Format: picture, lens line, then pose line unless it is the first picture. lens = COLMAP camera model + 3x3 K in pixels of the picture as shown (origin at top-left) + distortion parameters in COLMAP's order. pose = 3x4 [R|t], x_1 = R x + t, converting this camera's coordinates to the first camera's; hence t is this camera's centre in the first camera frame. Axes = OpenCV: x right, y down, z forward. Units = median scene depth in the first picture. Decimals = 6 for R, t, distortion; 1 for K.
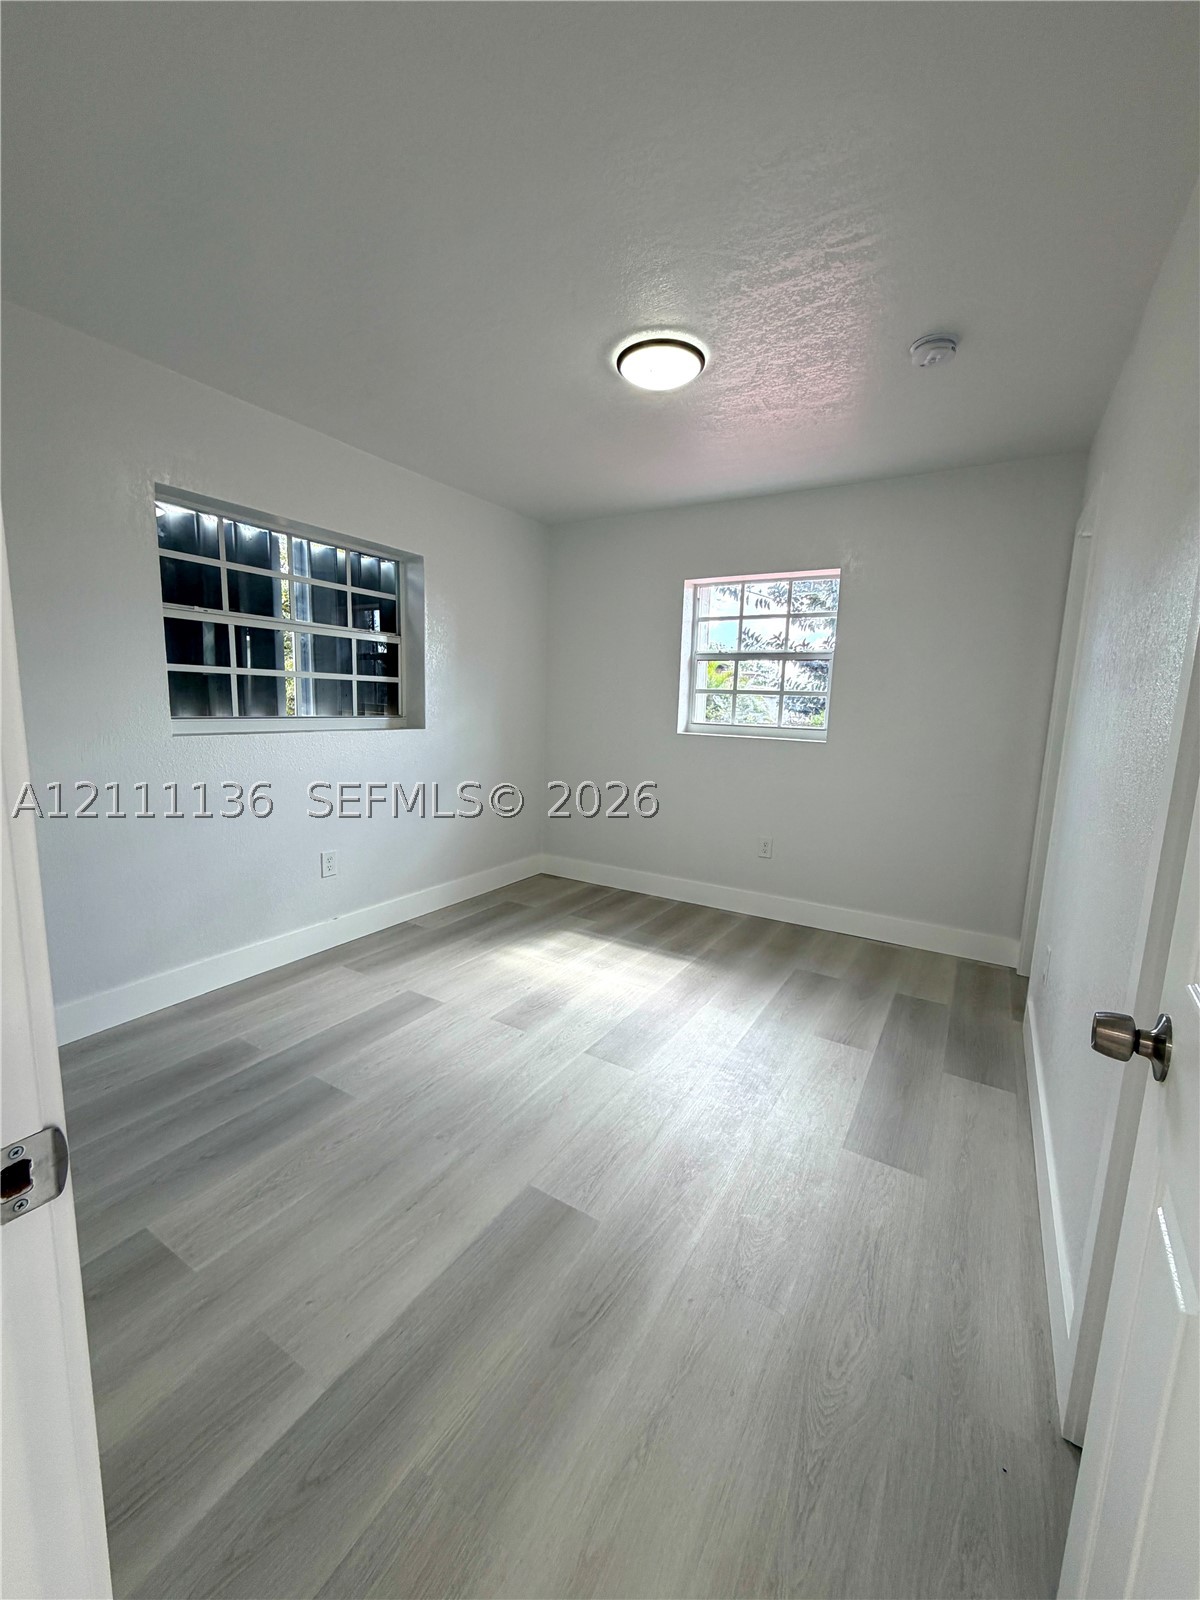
lens RADIAL K [[641.3, 0, 611.0], [0, 641.3, 796.4], [0, 0, 1]] dist [-0.000553, -0.000174]
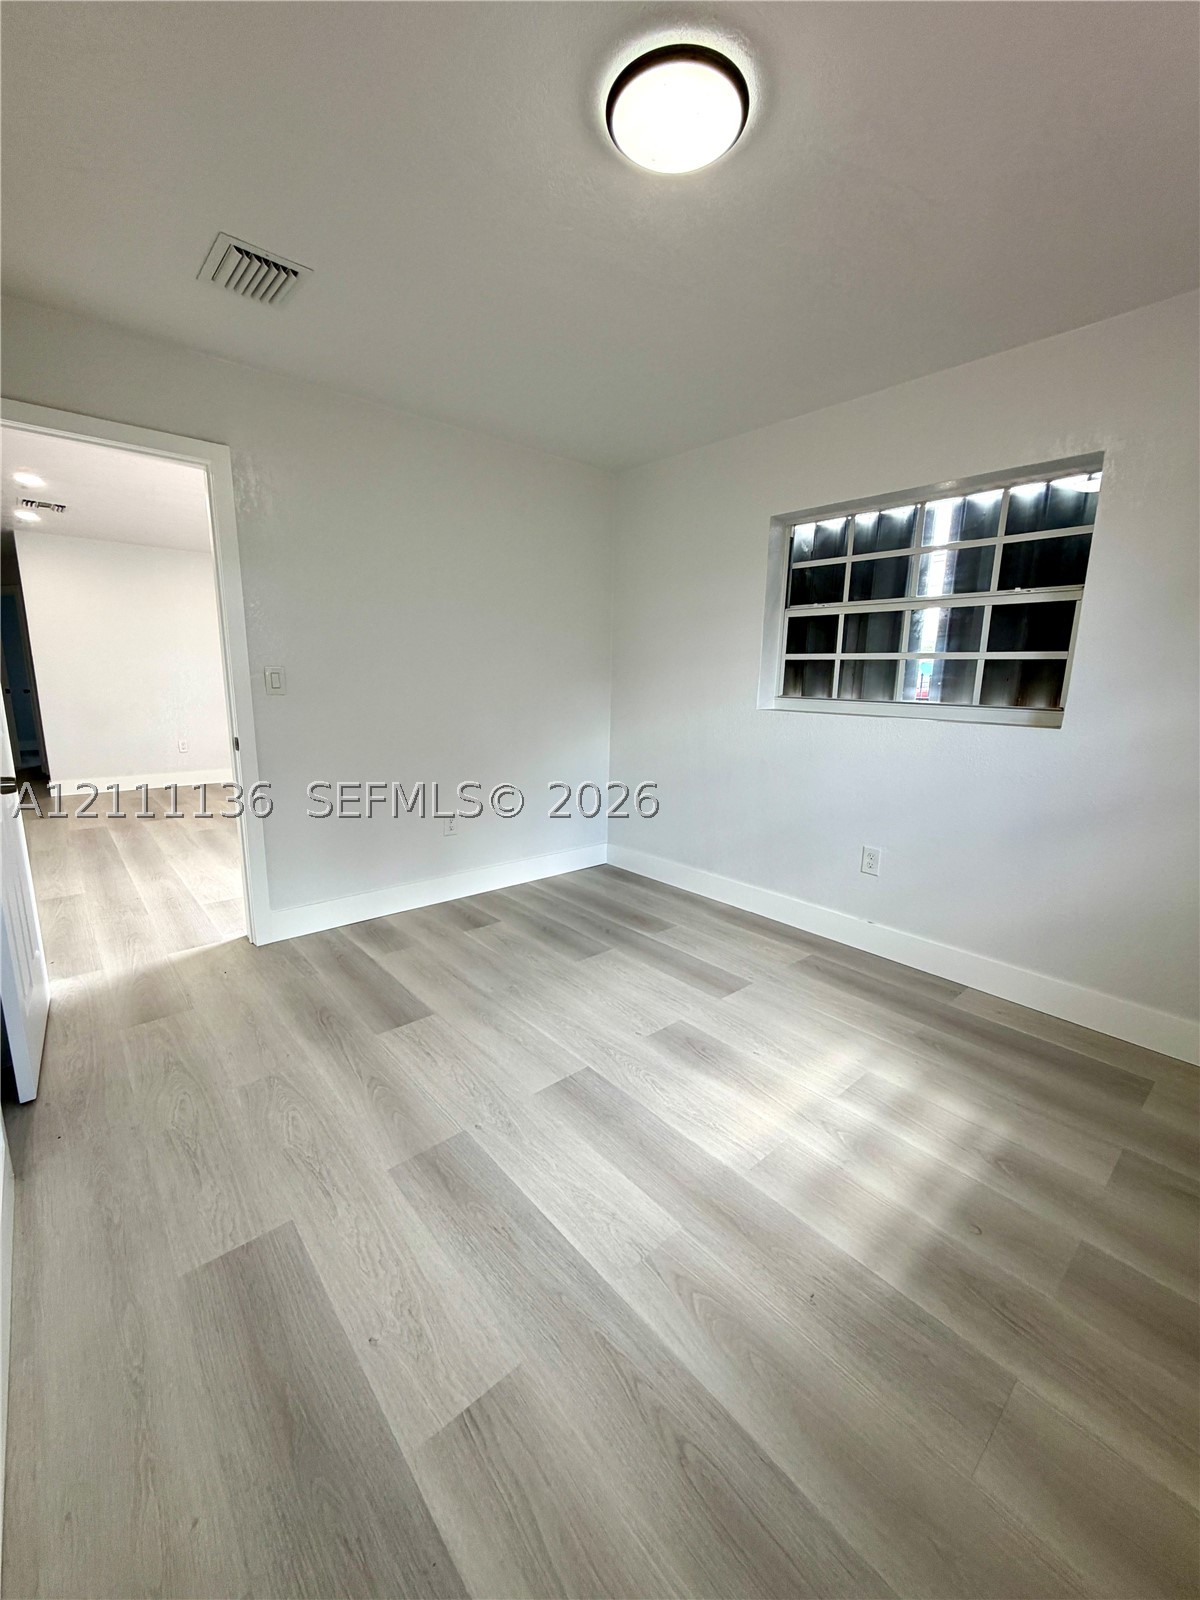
lens RADIAL K [[641.3, 0, 594.3], [0, 641.3, 801.4], [0, 0, 1]] dist [-0.000553, -0.000174]
pose [[-0.322721, 0.149003, -0.934692, 0.605685], [-0.167538, 0.962944, 0.211352, -0.119185], [0.931548, 0.224804, -0.285798, 0.979238]]
